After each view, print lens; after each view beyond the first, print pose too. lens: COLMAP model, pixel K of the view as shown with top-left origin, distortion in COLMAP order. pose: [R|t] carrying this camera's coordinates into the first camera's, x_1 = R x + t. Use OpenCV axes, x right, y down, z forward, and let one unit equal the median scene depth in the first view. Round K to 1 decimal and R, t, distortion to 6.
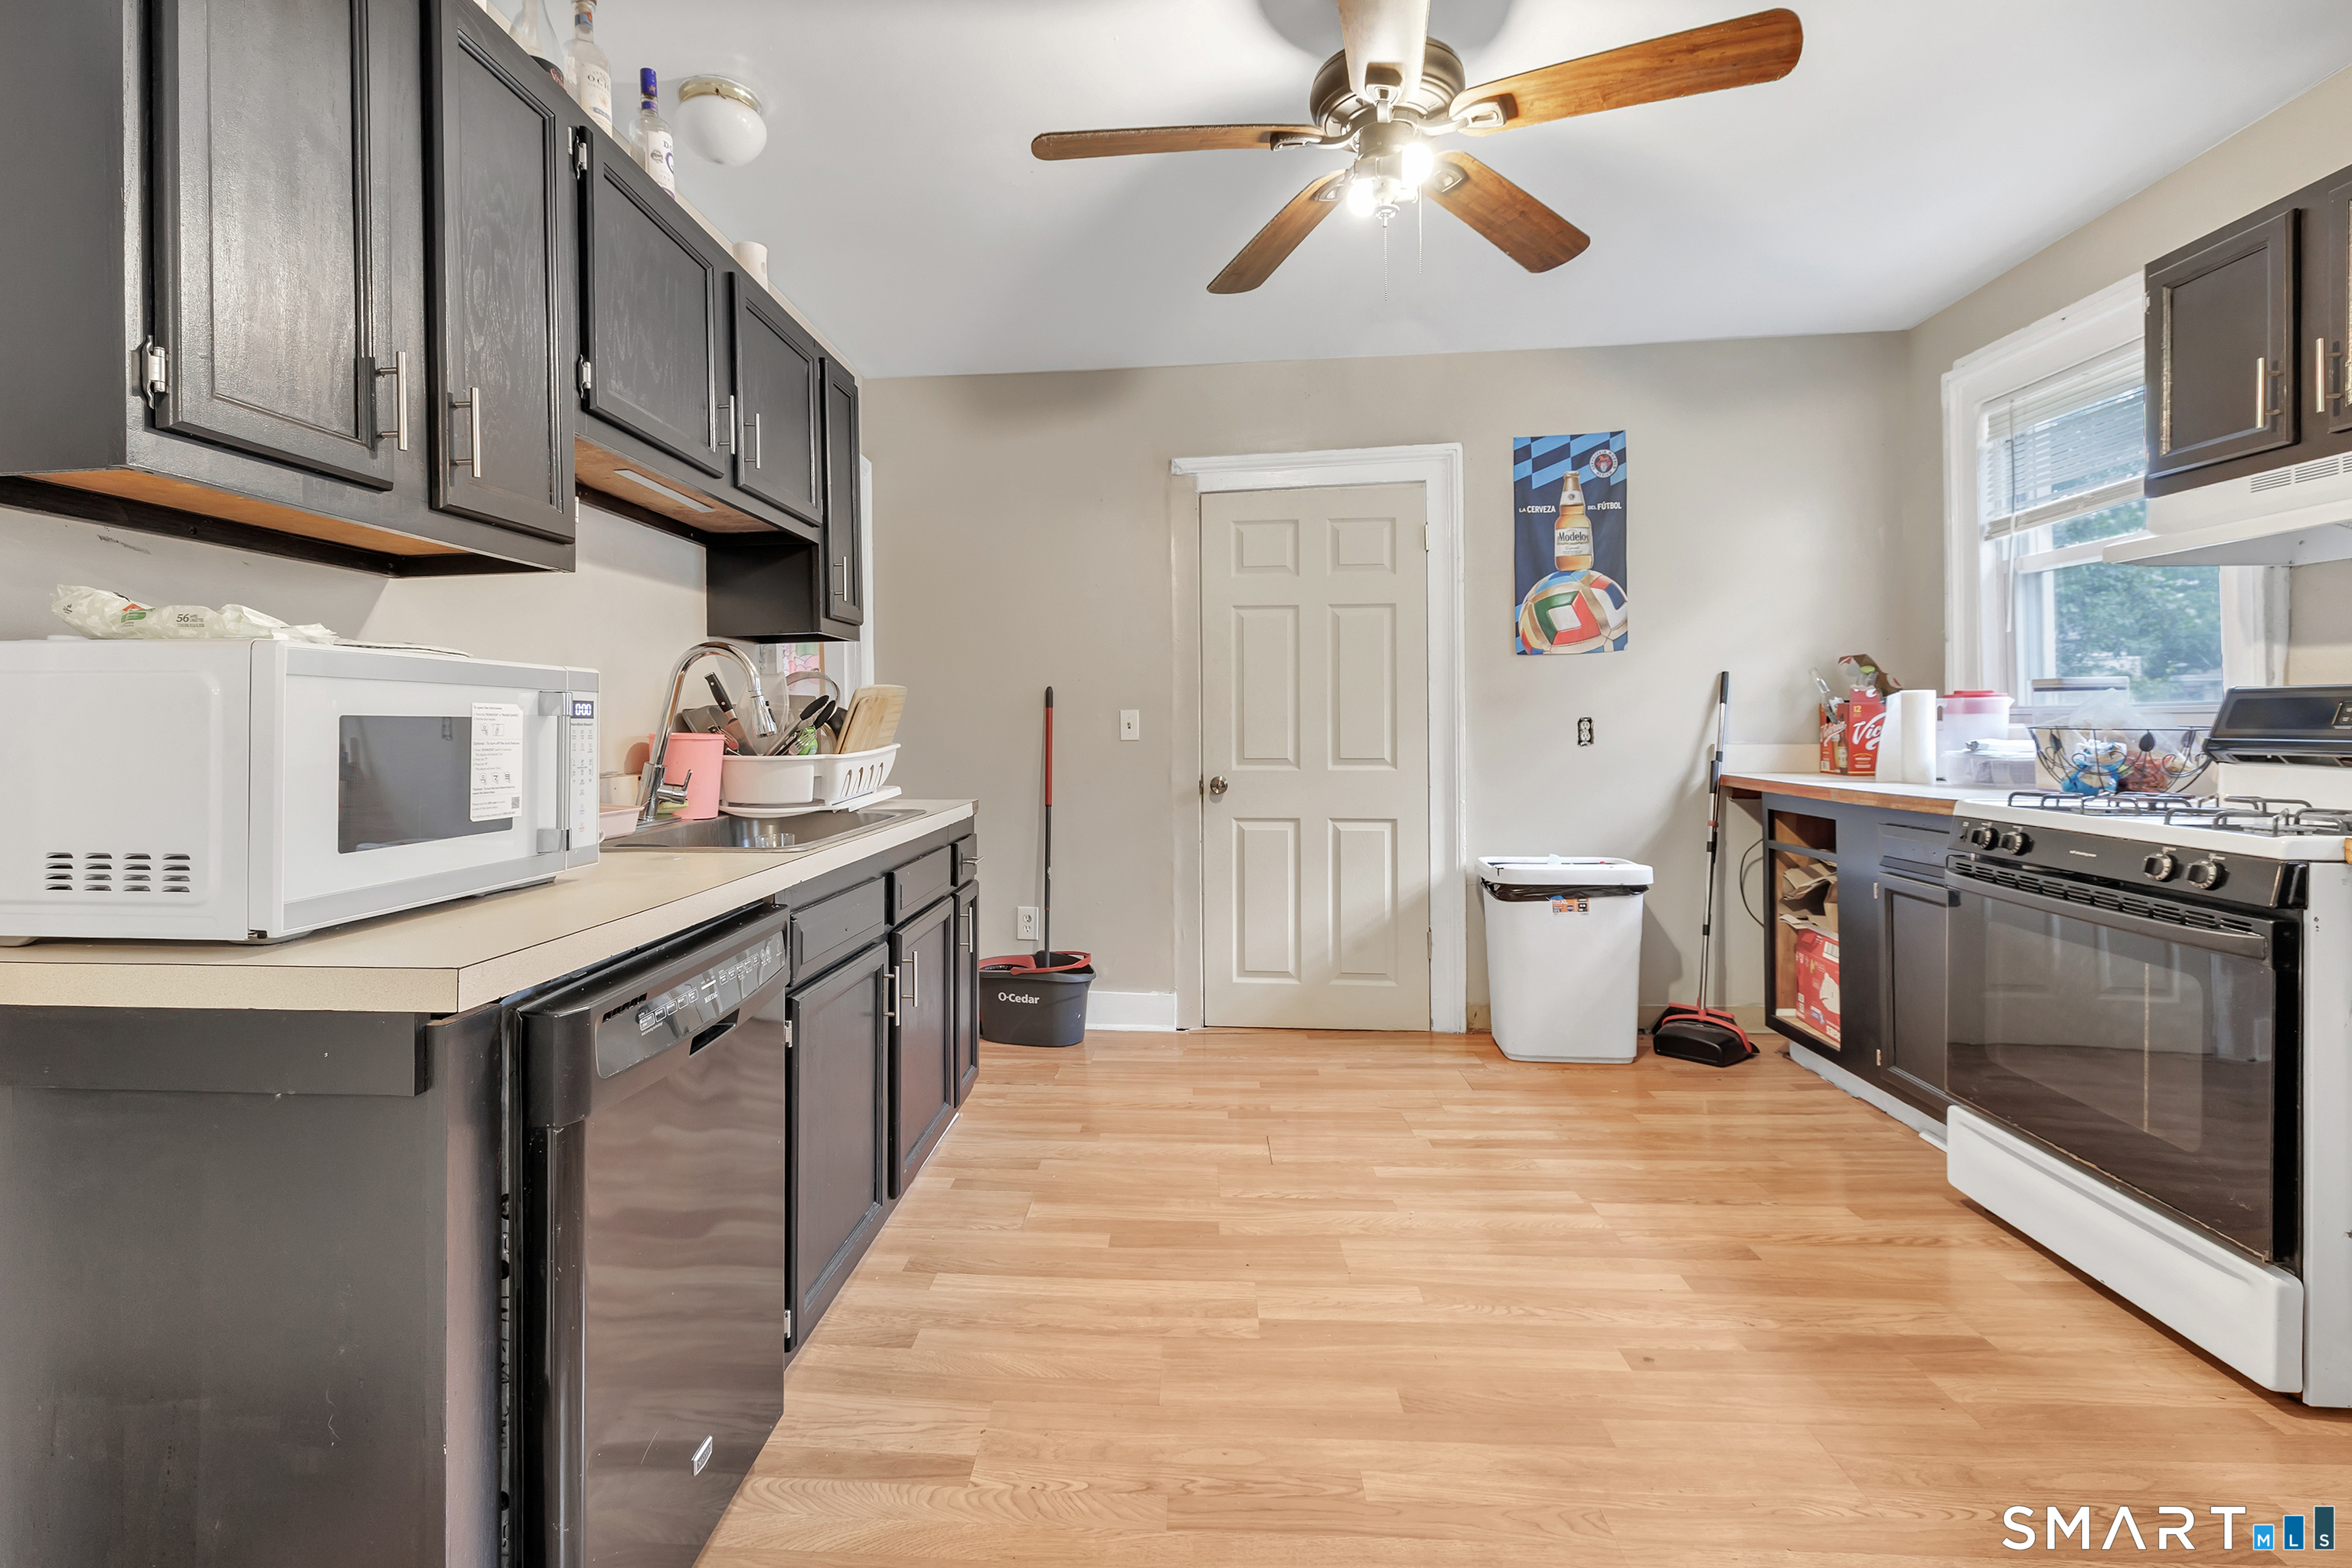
lens RADIAL K [[1043.6, 0, 1129.3], [0, 1043.6, 727.1], [0, 0, 1]] dist [0.000814, 0.000180]
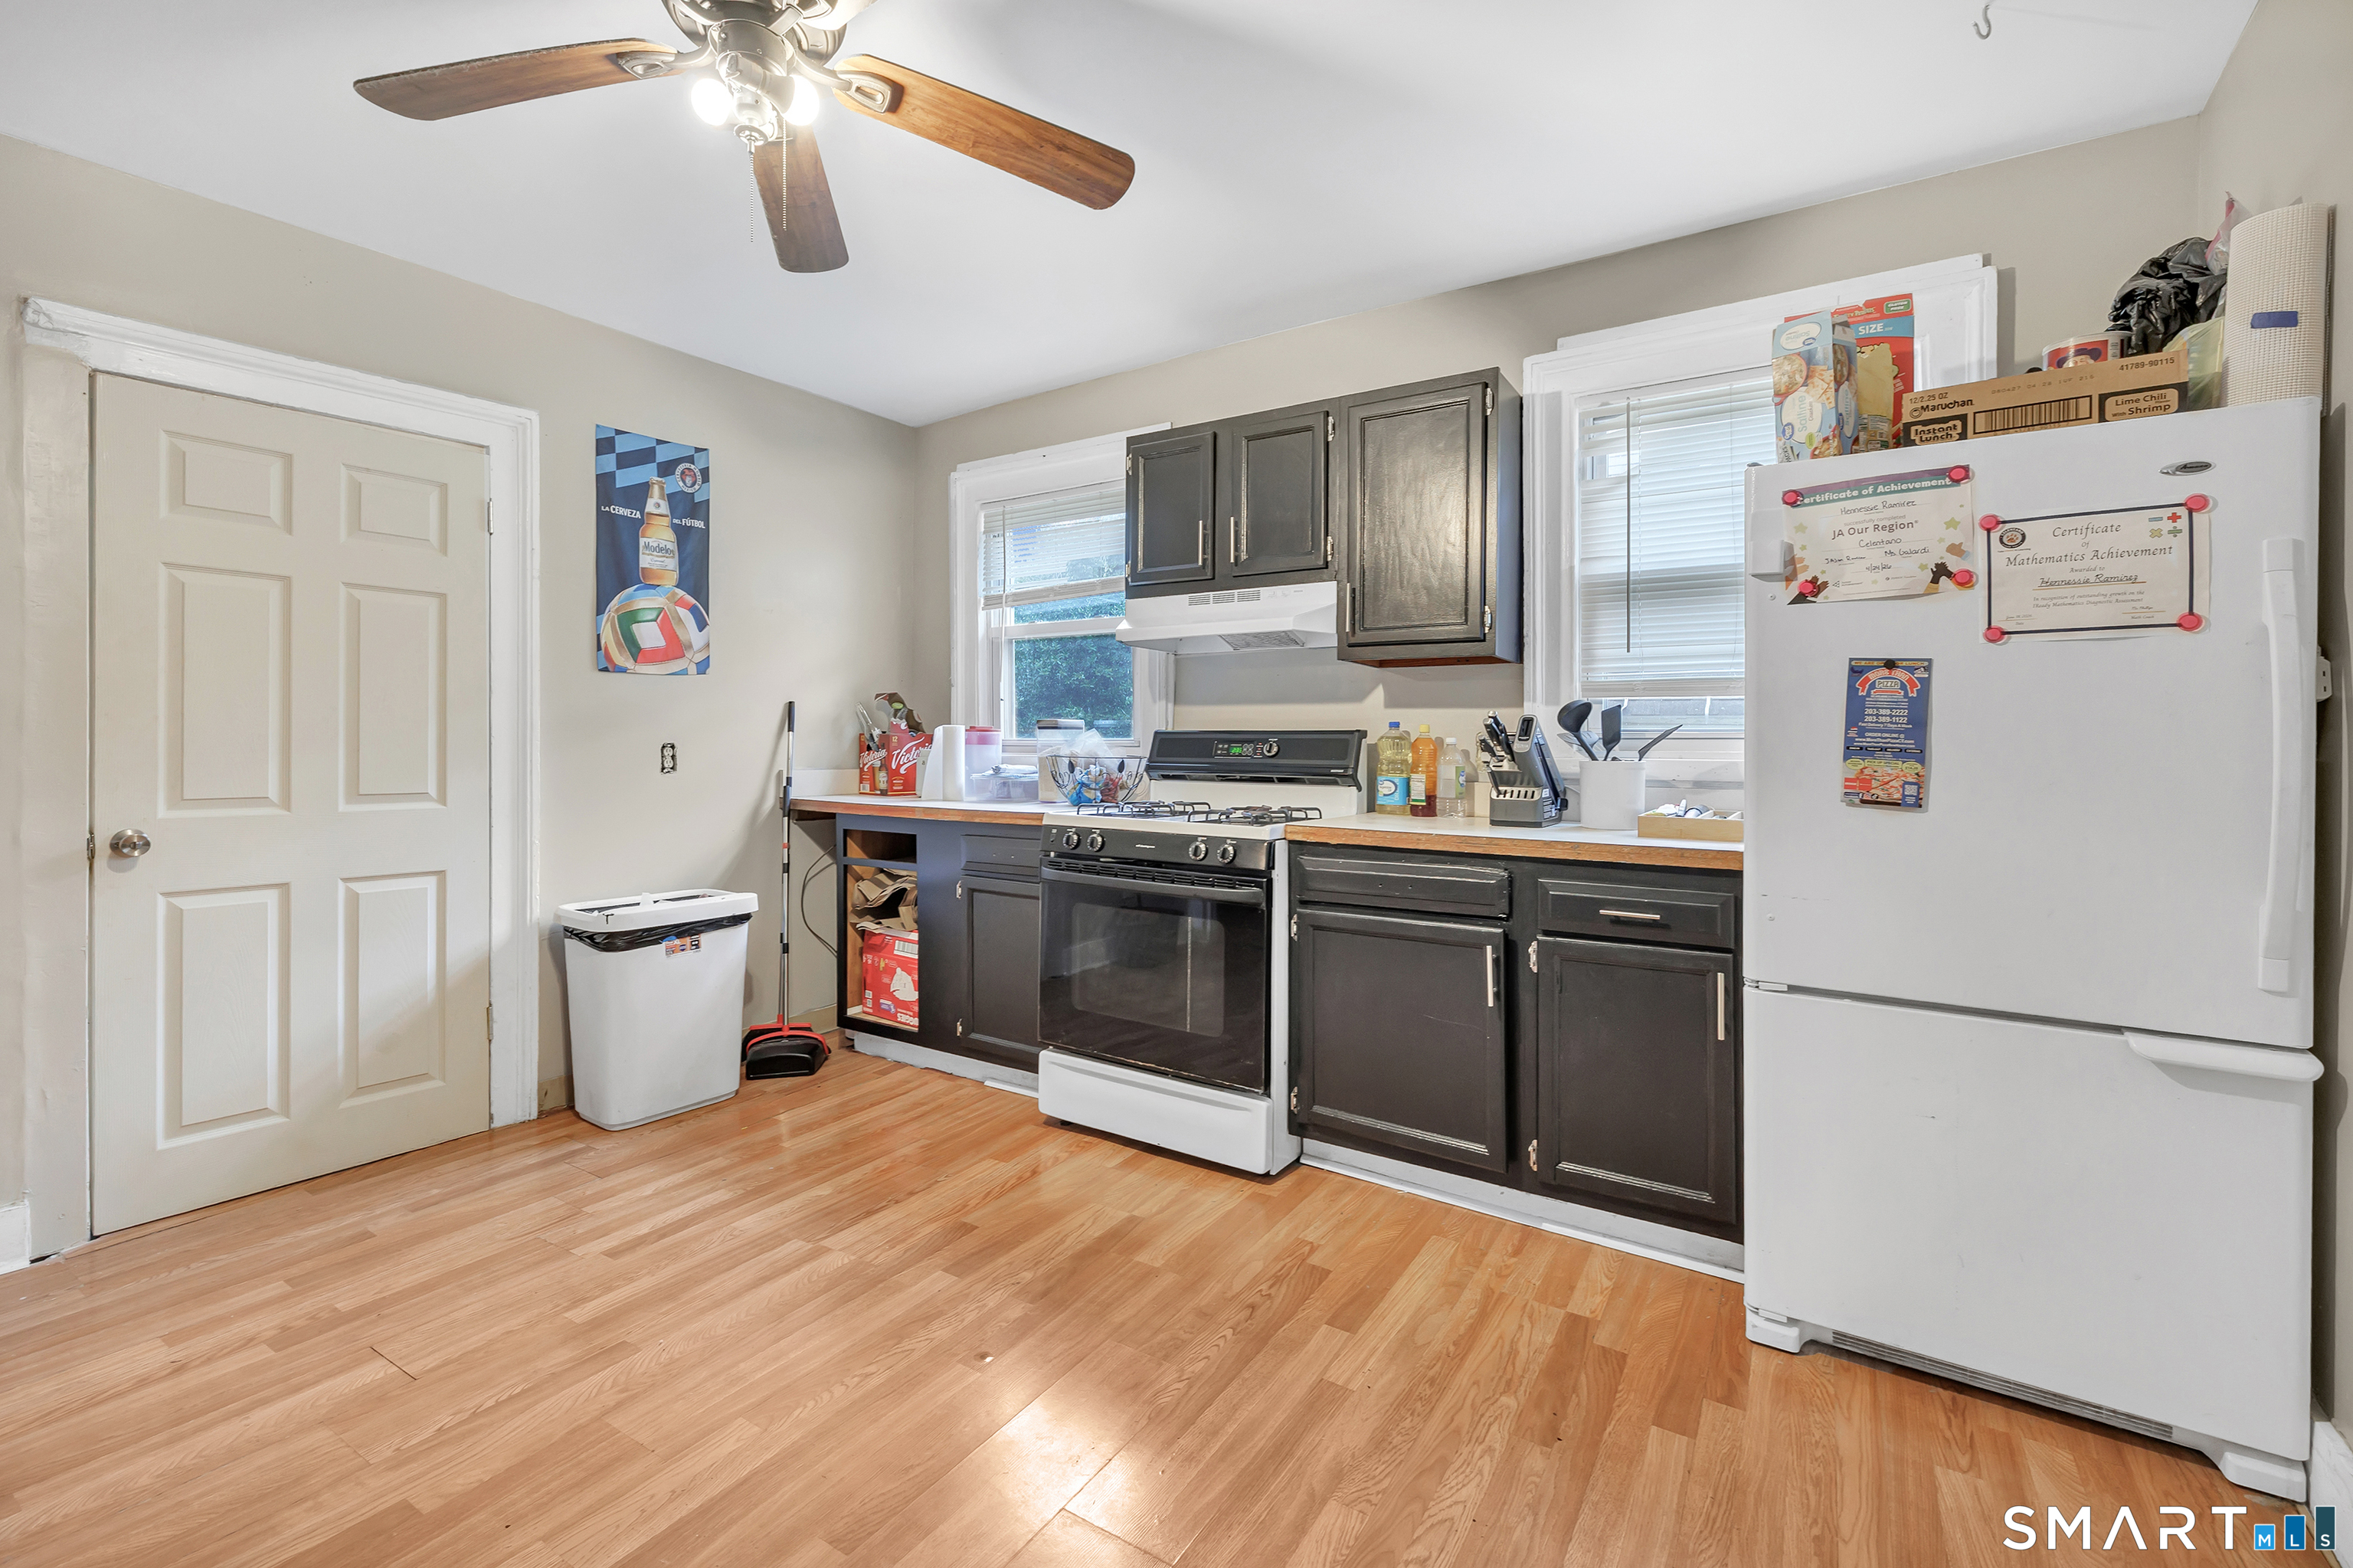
lens RADIAL K [[1044.1, 0, 1121.1], [0, 1044.1, 747.5], [0, 0, 1]] dist [0.000814, 0.000180]
pose [[0.491071, 0.008621, 0.871077, -0.216965], [-0.005796, 0.999961, -0.006629, -0.001618], [-0.871100, -0.001793, 0.491102, 0.219351]]
